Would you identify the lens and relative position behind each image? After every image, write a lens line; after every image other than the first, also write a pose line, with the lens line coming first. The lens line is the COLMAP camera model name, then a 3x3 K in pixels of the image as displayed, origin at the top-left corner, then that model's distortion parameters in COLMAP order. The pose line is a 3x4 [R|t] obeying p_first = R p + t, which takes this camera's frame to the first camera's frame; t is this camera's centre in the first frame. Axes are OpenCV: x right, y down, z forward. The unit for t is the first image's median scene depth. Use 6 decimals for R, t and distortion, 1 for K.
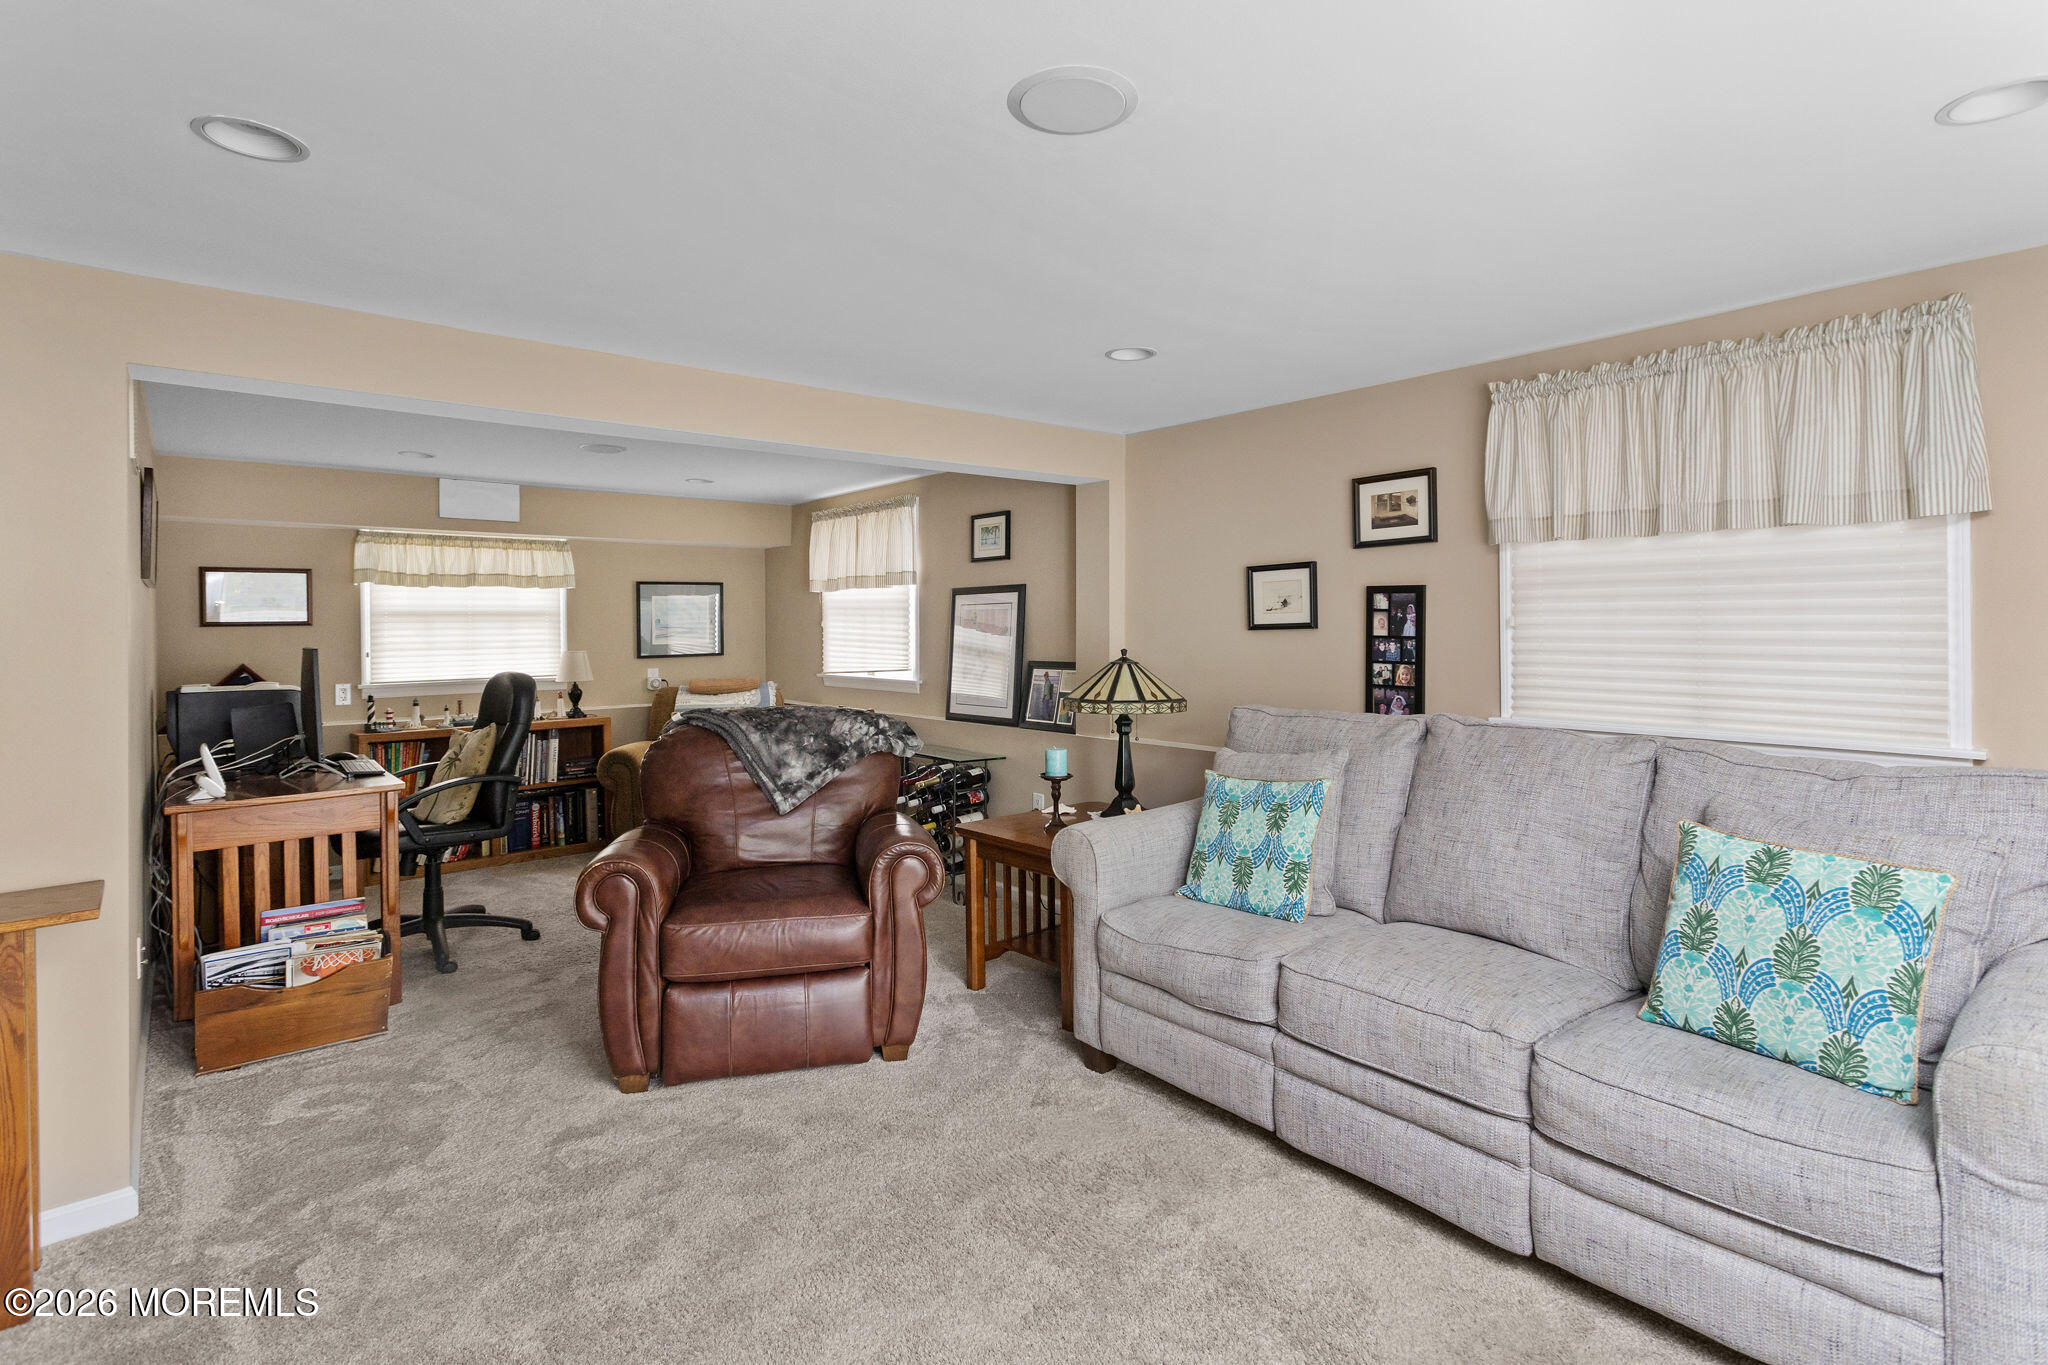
lens RADIAL K [[983.8, 0, 1023.0], [0, 983.8, 612.4], [0, 0, 1]] dist [-0.001146, -0.000245]
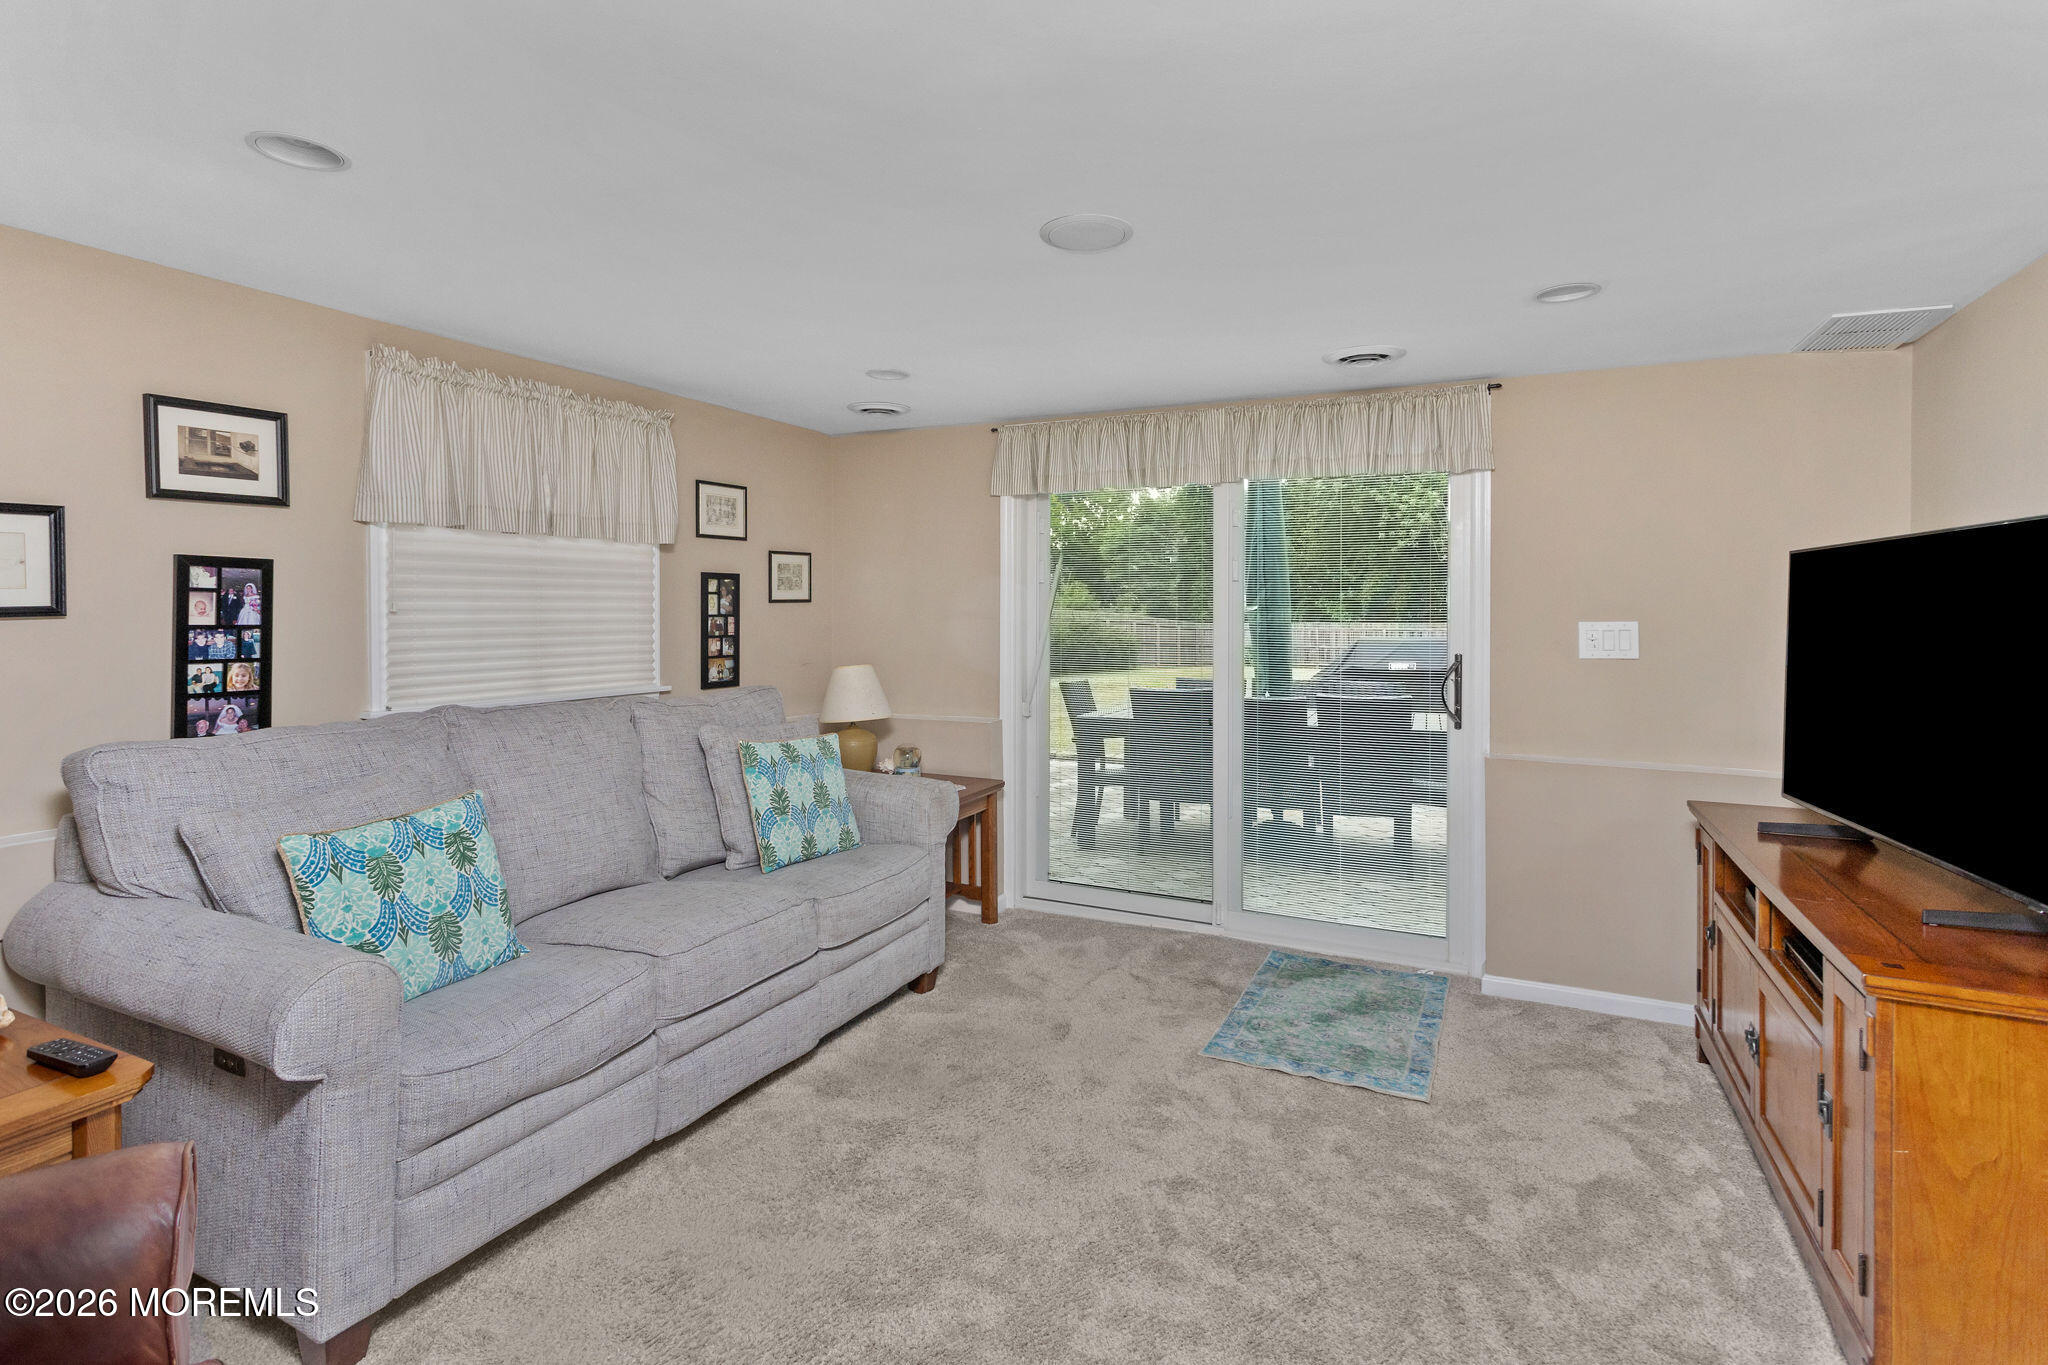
lens RADIAL K [[983.8, 0, 1023.0], [0, 983.8, 612.4], [0, 0, 1]] dist [-0.001146, -0.000245]
pose [[-0.397976, 0.003066, 0.917391, -0.531405], [-0.008044, 0.999944, -0.006831, 0.014400], [-0.917360, -0.010098, -0.397930, 0.733154]]
